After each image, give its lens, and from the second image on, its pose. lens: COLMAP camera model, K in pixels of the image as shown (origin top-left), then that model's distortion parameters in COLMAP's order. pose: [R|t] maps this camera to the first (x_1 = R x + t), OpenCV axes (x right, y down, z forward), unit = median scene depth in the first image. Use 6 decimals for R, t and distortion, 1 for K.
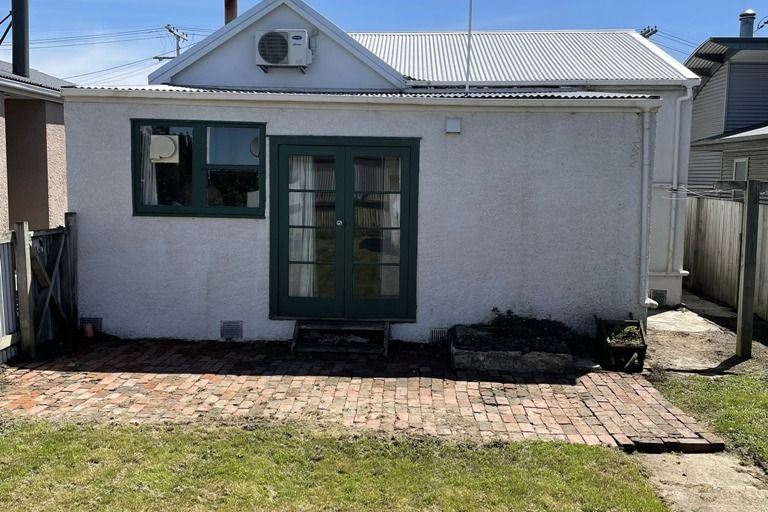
lens RADIAL K [[771.2, 0, 384.0], [0, 771.2, 256.0], [0, 0, 1]] dist [0.114023, -0.214467]
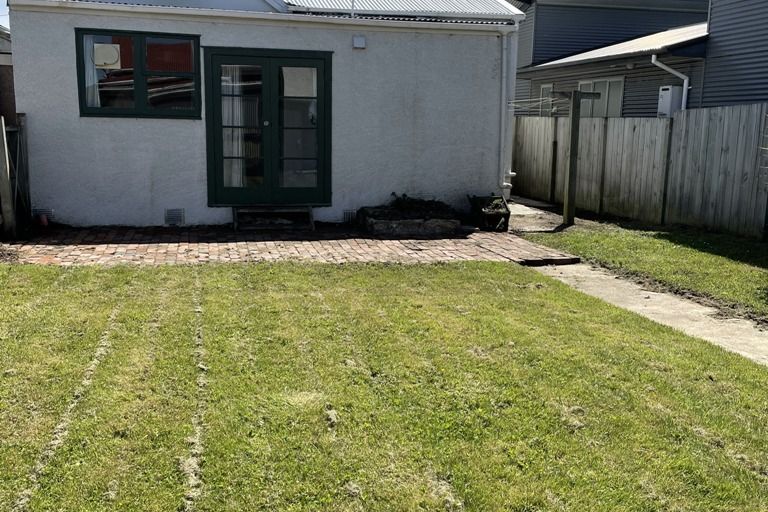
lens RADIAL K [[771.2, 0, 384.0], [0, 771.2, 256.0], [0, 0, 1]] dist [0.114023, -0.214467]
pose [[0.964625, -0.045034, 0.259750, -0.202314], [0.026135, 0.996784, 0.075760, 0.075029], [-0.262327, -0.066291, 0.962699, -0.212154]]
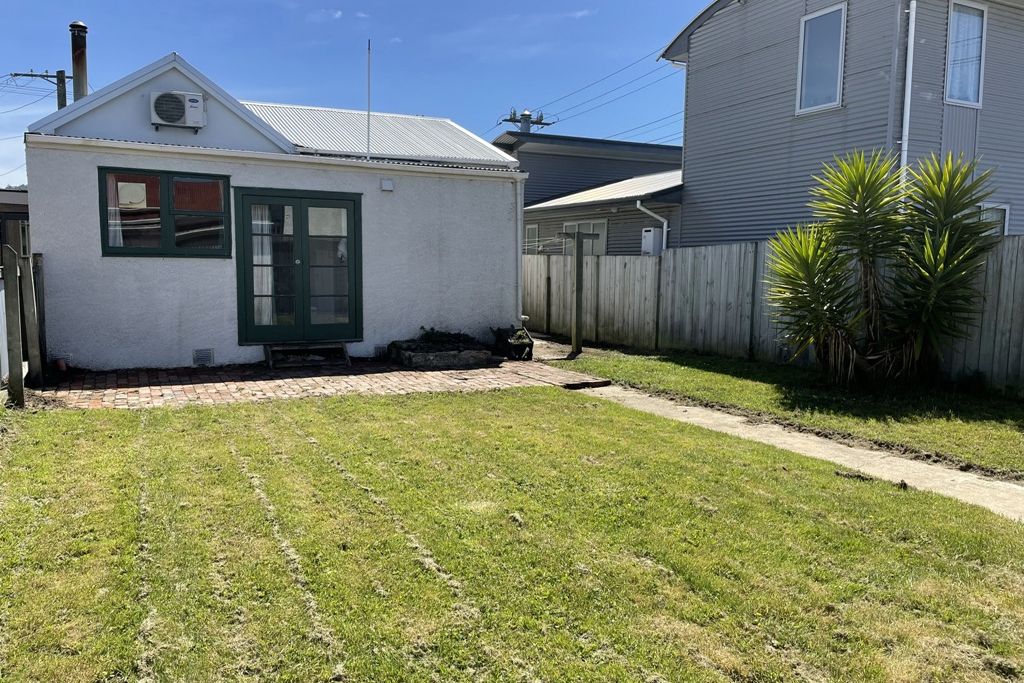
lens RADIAL K [[769.9, 0, 512.0], [0, 769.9, 341.5], [0, 0, 1]] dist [0.108166, -0.168228]
pose [[0.880365, -0.055068, 0.471088, -0.341354], [0.051218, 0.998467, 0.021000, 0.073131], [-0.471522, 0.005641, 0.881836, -0.228732]]
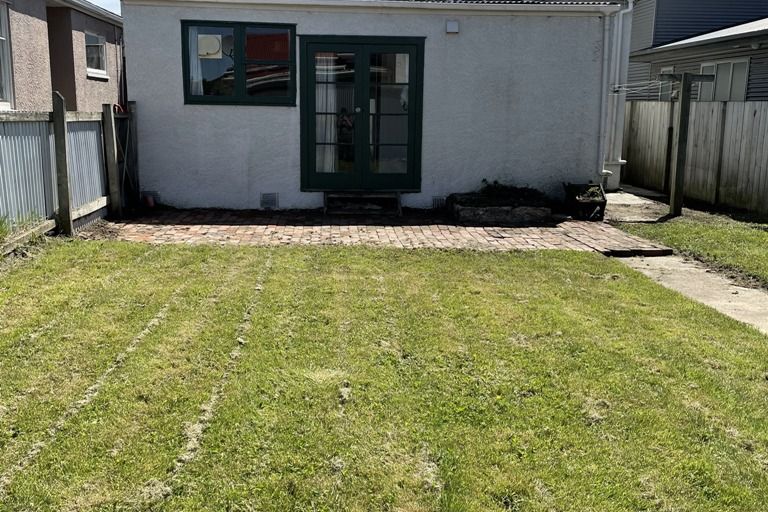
lens RADIAL K [[771.2, 0, 373.9], [0, 771.2, 253.3], [0, 0, 1]] dist [0.117967, -0.230617]
pose [[0.995661, -0.021170, 0.090617, -0.147739], [0.013620, 0.996445, 0.083135, 0.080452], [-0.092055, -0.081540, 0.992410, -0.223032]]
